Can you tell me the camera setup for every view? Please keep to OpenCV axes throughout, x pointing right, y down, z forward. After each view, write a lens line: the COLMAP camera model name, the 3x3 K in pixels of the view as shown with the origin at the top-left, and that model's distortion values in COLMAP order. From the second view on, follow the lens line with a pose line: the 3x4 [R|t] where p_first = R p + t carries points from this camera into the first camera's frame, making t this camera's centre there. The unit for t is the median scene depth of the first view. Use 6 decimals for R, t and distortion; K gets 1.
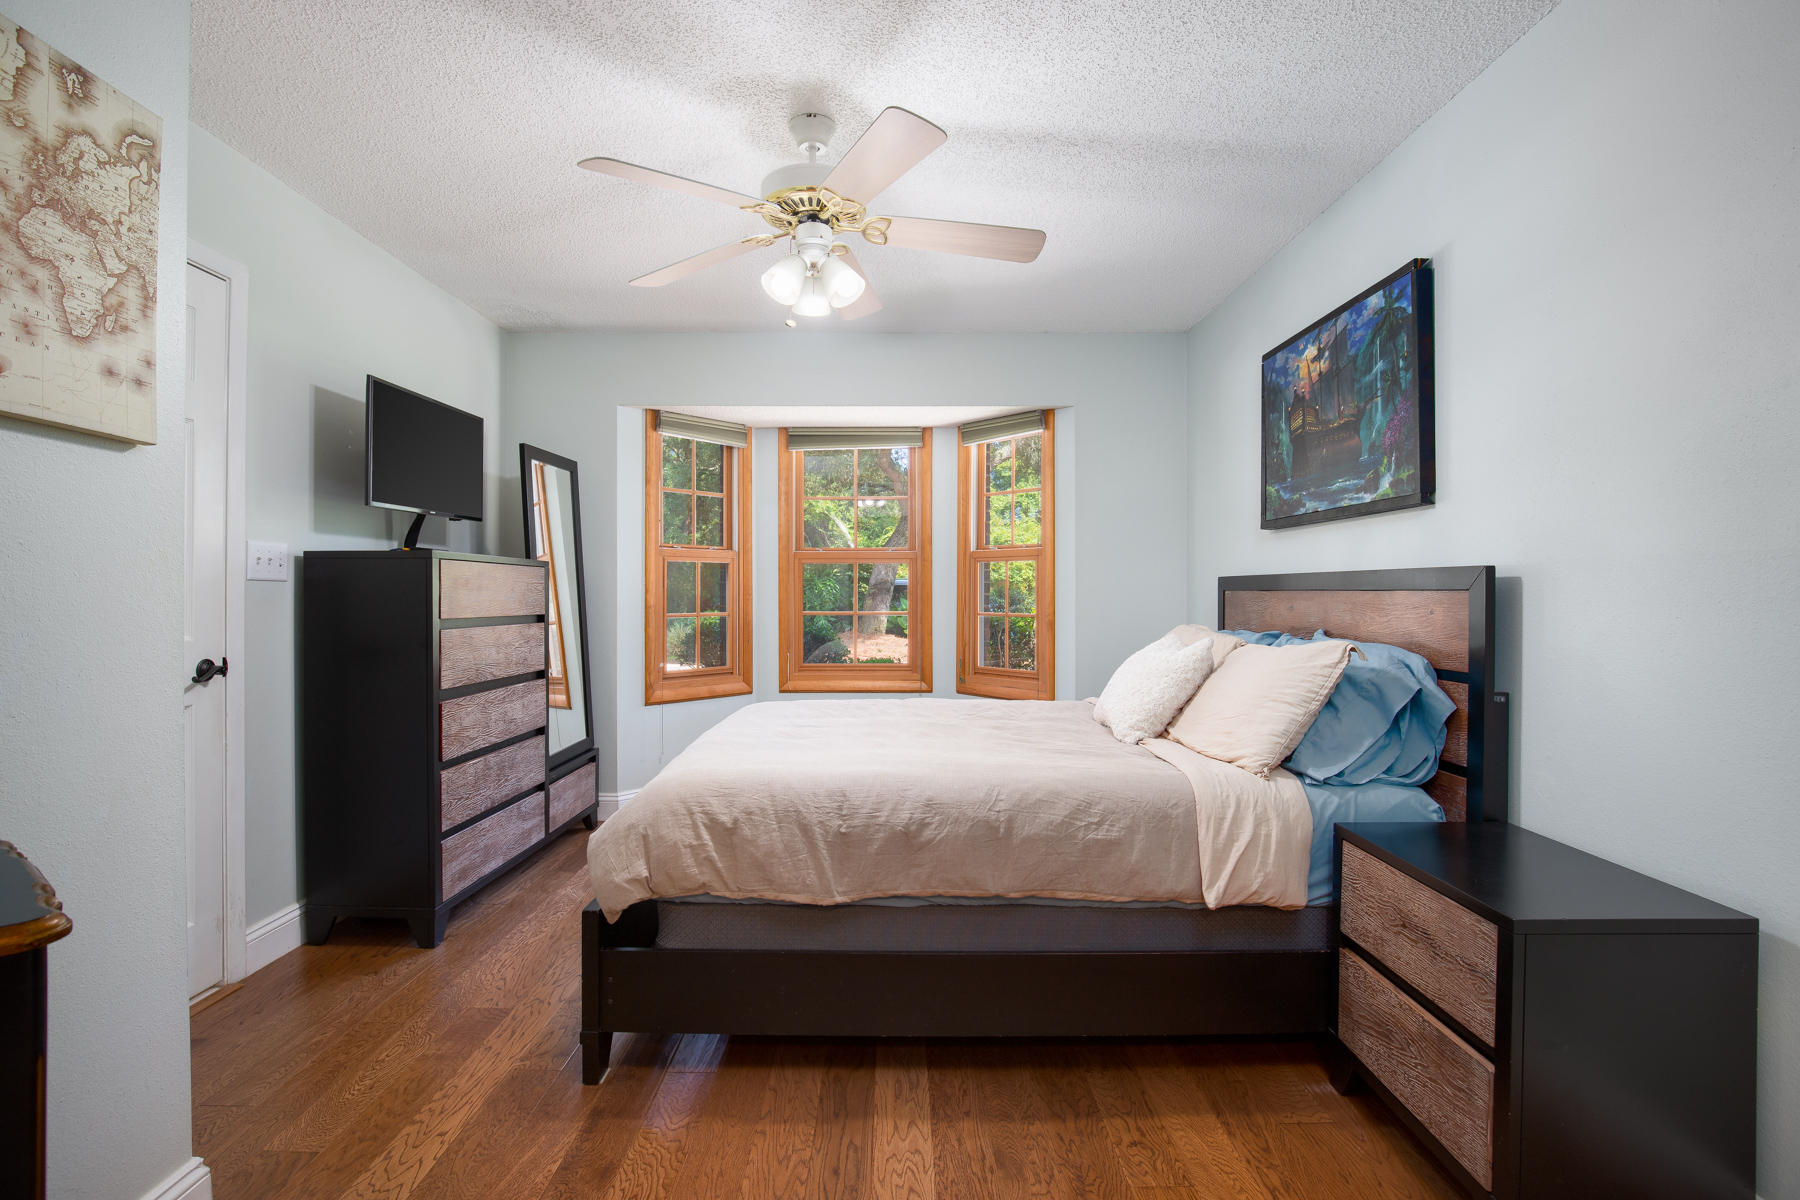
lens RADIAL K [[844.9, 0, 897.4], [0, 844.9, 594.2], [0, 0, 1]] dist [-0.020749, 0.002396]
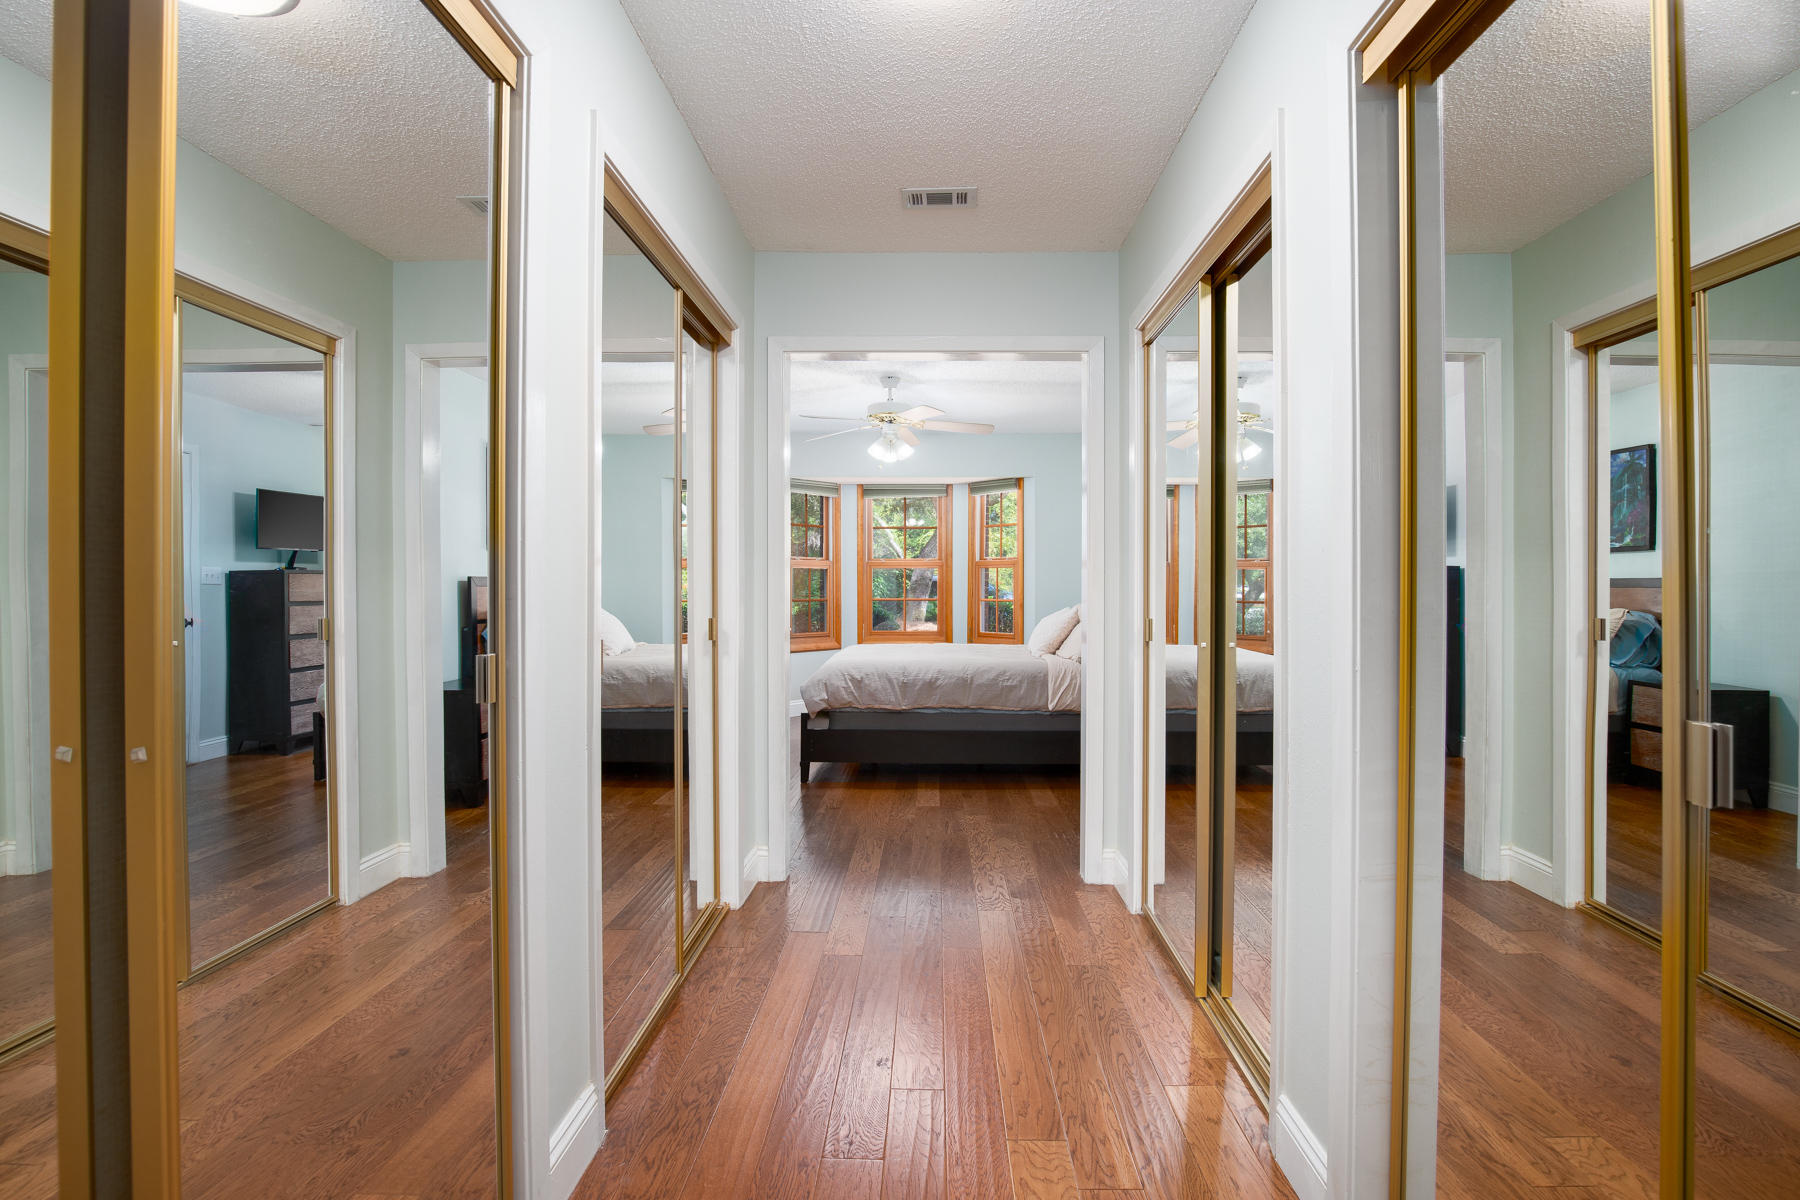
lens RADIAL K [[844.9, 0, 895.1], [0, 844.9, 593.2], [0, 0, 1]] dist [-0.020749, 0.002396]
pose [[0.998754, 0.001049, -0.049897, 0.012832], [-0.000863, 0.999993, 0.003749, 0.004581], [0.049901, -0.003702, 0.998747, -0.627950]]
